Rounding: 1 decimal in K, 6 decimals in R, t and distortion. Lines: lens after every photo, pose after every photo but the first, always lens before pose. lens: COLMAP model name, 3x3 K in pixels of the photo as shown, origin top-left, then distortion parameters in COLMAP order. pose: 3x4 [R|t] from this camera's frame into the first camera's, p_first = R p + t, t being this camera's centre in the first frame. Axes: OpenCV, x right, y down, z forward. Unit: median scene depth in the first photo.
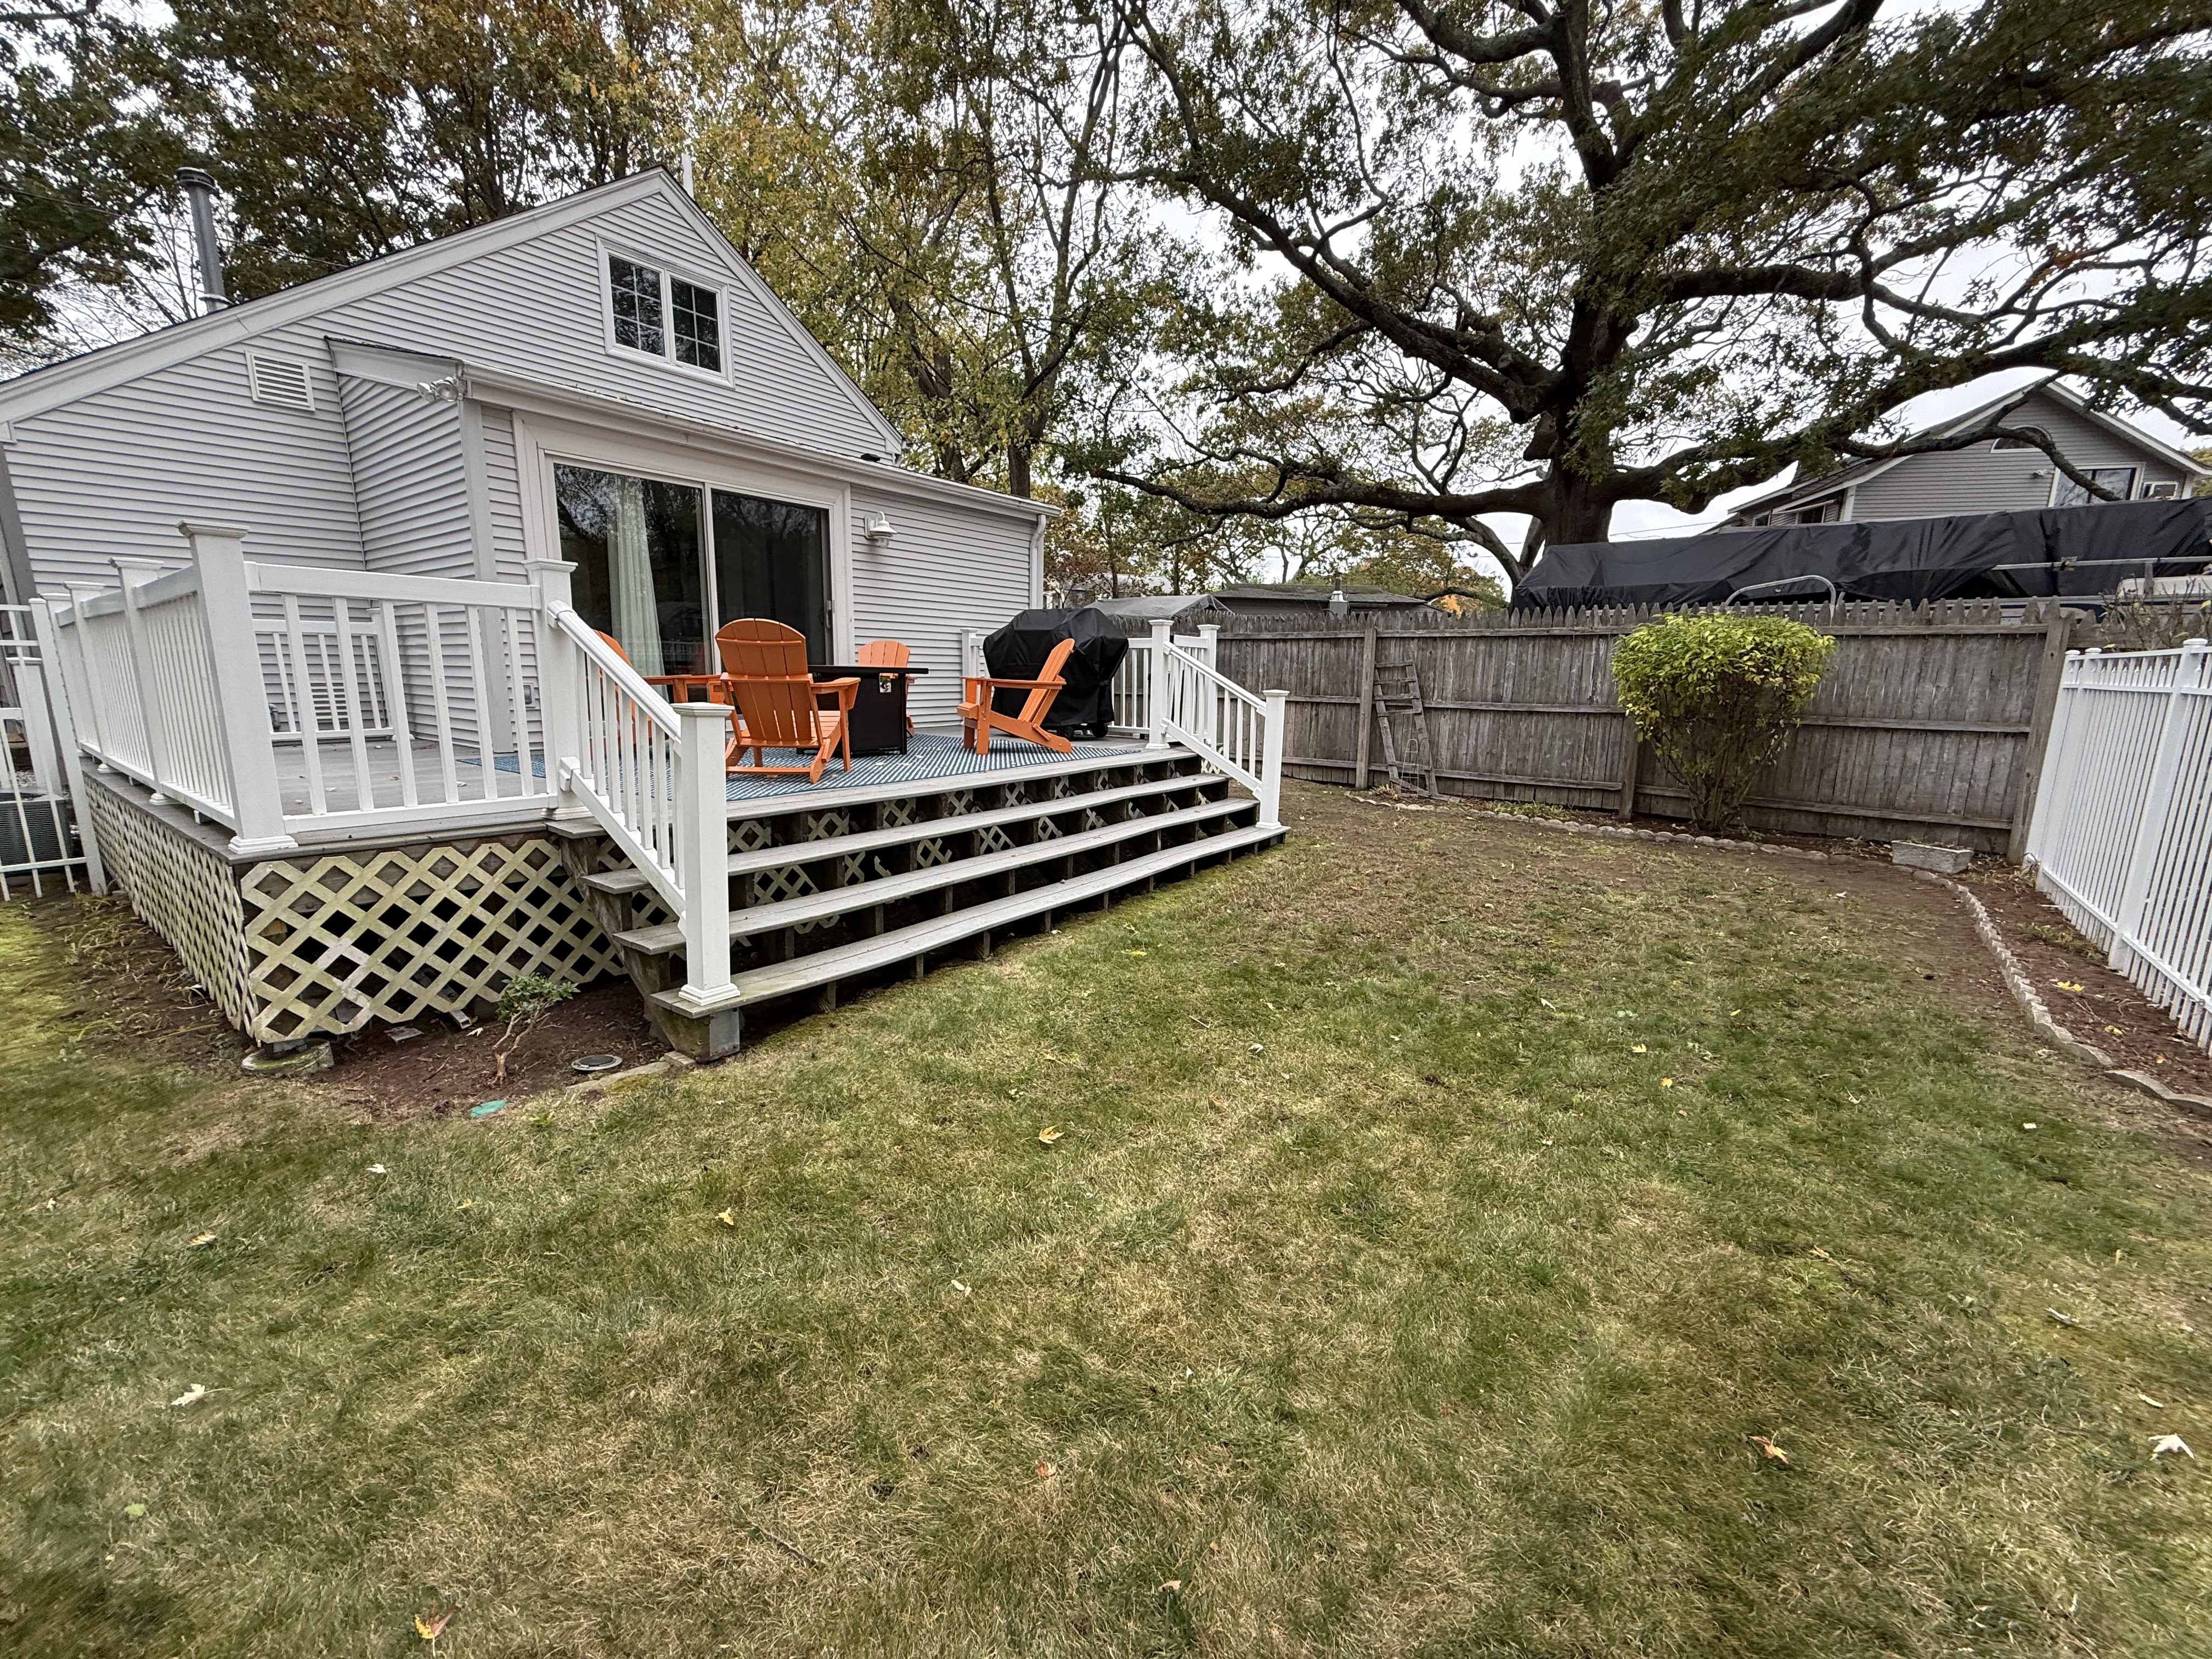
lens RADIAL K [[882.5, 0, 1104.1], [0, 882.5, 830.8], [0, 0, 1]] dist [0.000206, 0.000008]
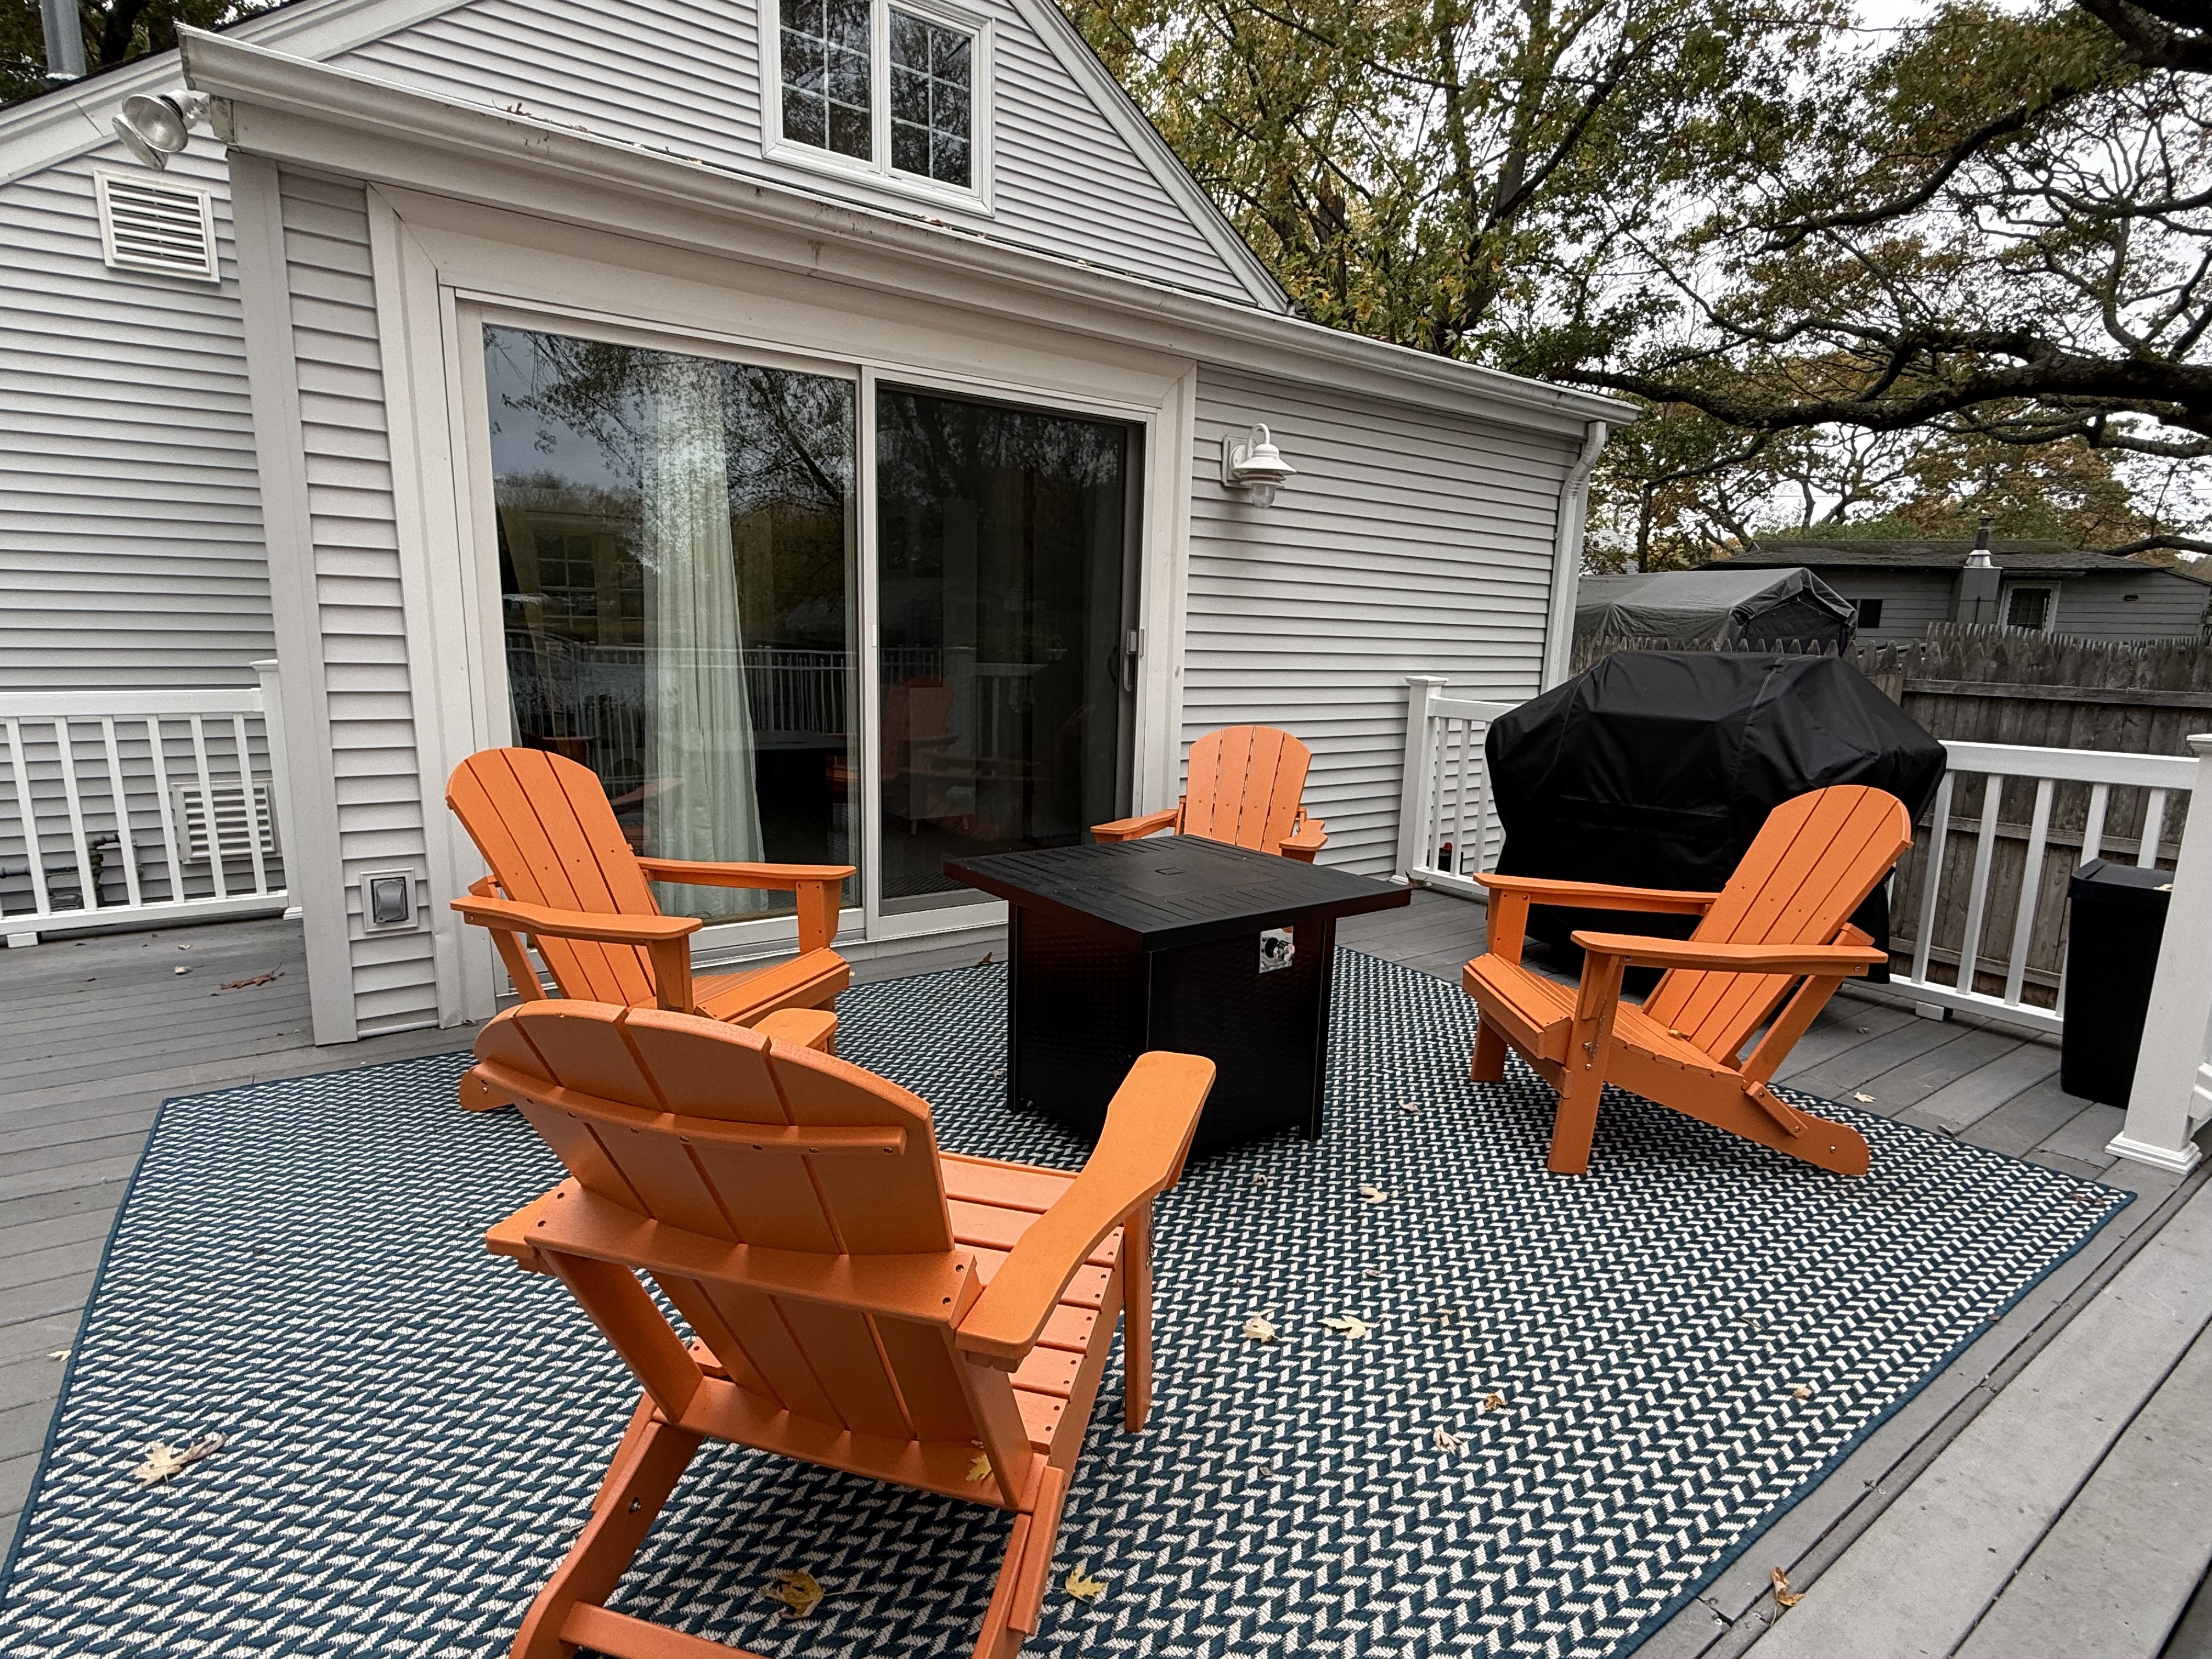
lens RADIAL K [[1077.1, 0, 1106.0], [0, 1077.1, 829.5], [0, 0, 1]] dist [0.001705, 0.000390]
pose [[0.946744, 0.062907, -0.315783, -0.128737], [-0.066790, 0.997766, -0.001479, -0.139363], [0.314985, 0.022491, 0.948830, 0.424055]]
